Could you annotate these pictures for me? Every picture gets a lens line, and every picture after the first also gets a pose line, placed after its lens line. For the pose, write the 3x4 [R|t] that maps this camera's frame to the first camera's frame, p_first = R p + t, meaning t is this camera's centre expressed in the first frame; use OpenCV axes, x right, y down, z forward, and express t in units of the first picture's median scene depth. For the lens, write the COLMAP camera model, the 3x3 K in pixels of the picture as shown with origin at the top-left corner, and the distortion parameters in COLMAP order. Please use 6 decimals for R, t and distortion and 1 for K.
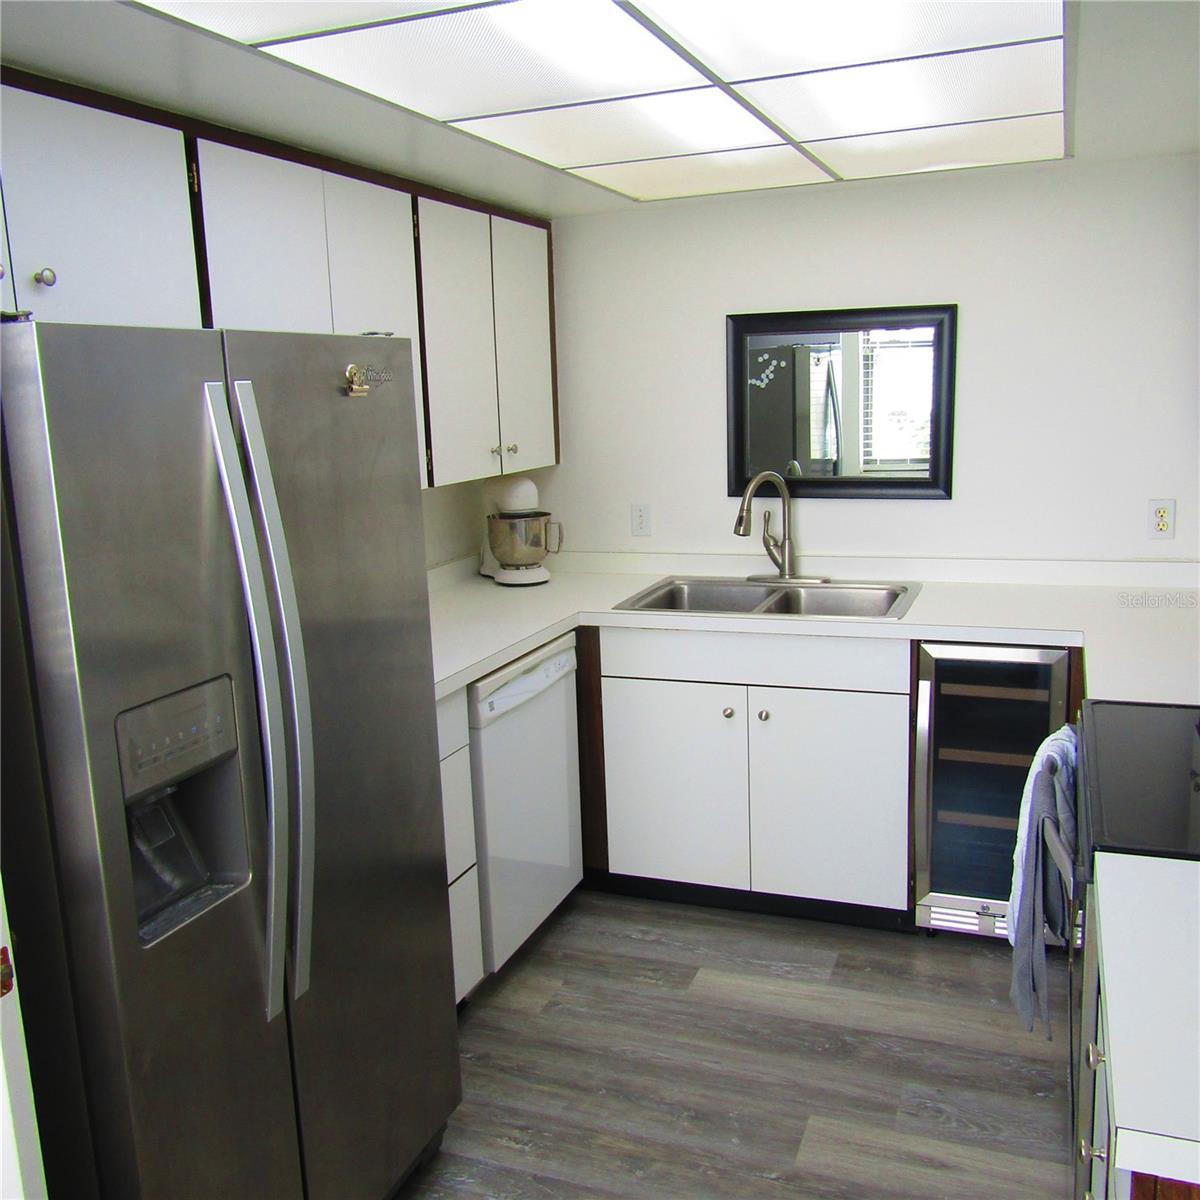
lens RADIAL K [[1141.3, 0, 599.1], [0, 1141.3, 600.6], [0, 0, 1]] dist [0.003237, 0.000000]
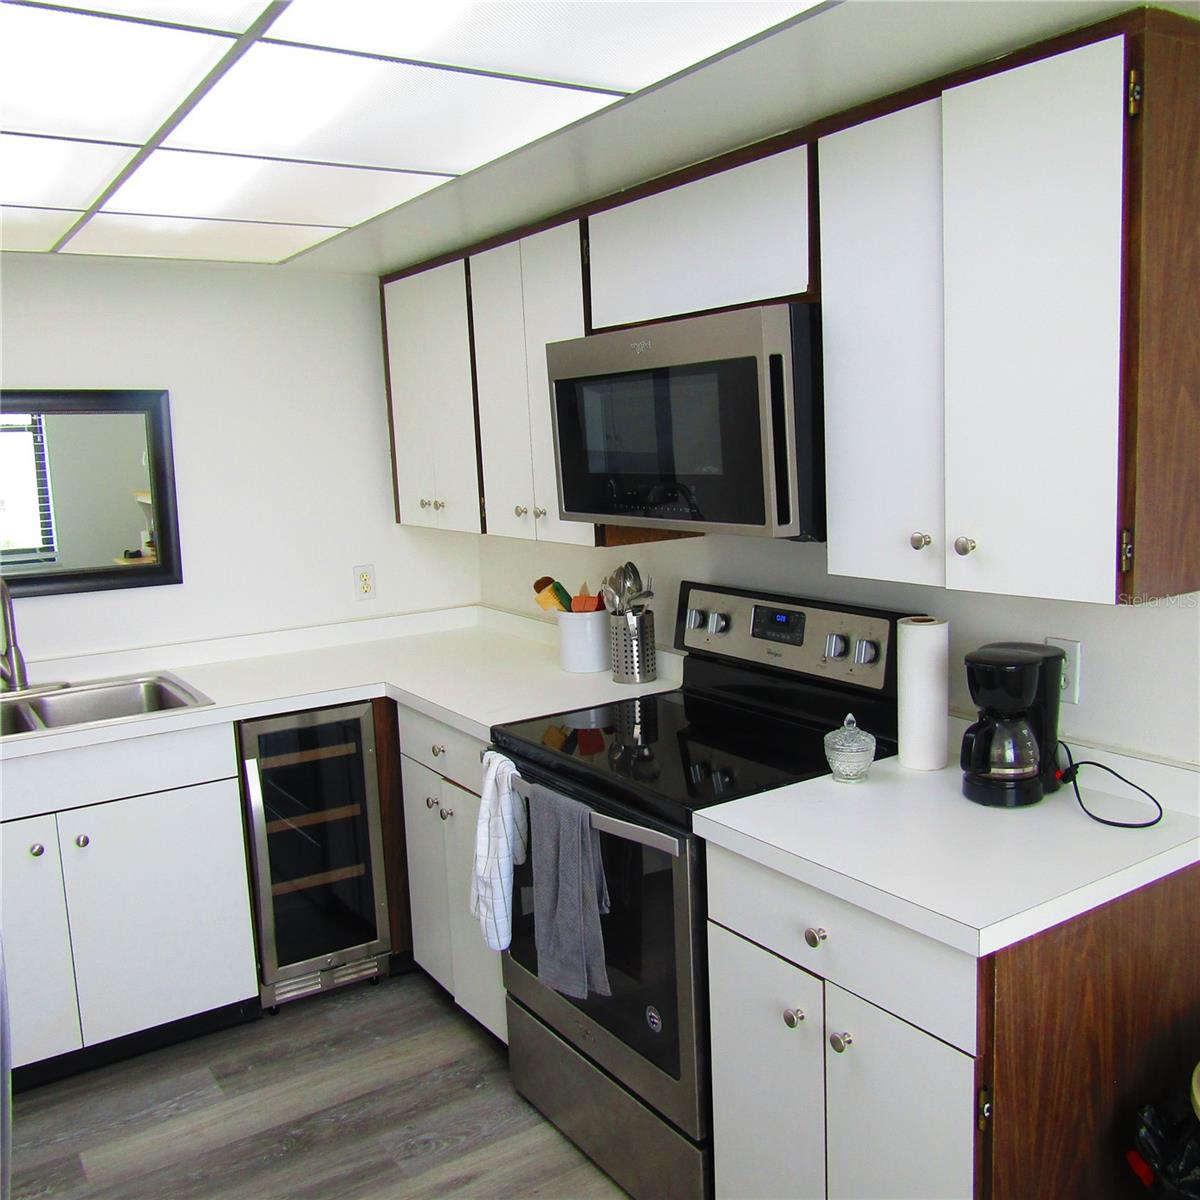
lens RADIAL K [[1141.3, 0, 597.9], [0, 1141.3, 600.0], [0, 0, 1]] dist [0.003237, 0.000000]
pose [[0.582100, -0.100454, 0.806888, -0.337901], [0.164939, 0.986297, 0.003800, -0.021783], [-0.796213, 0.130875, 0.590692, 0.147551]]
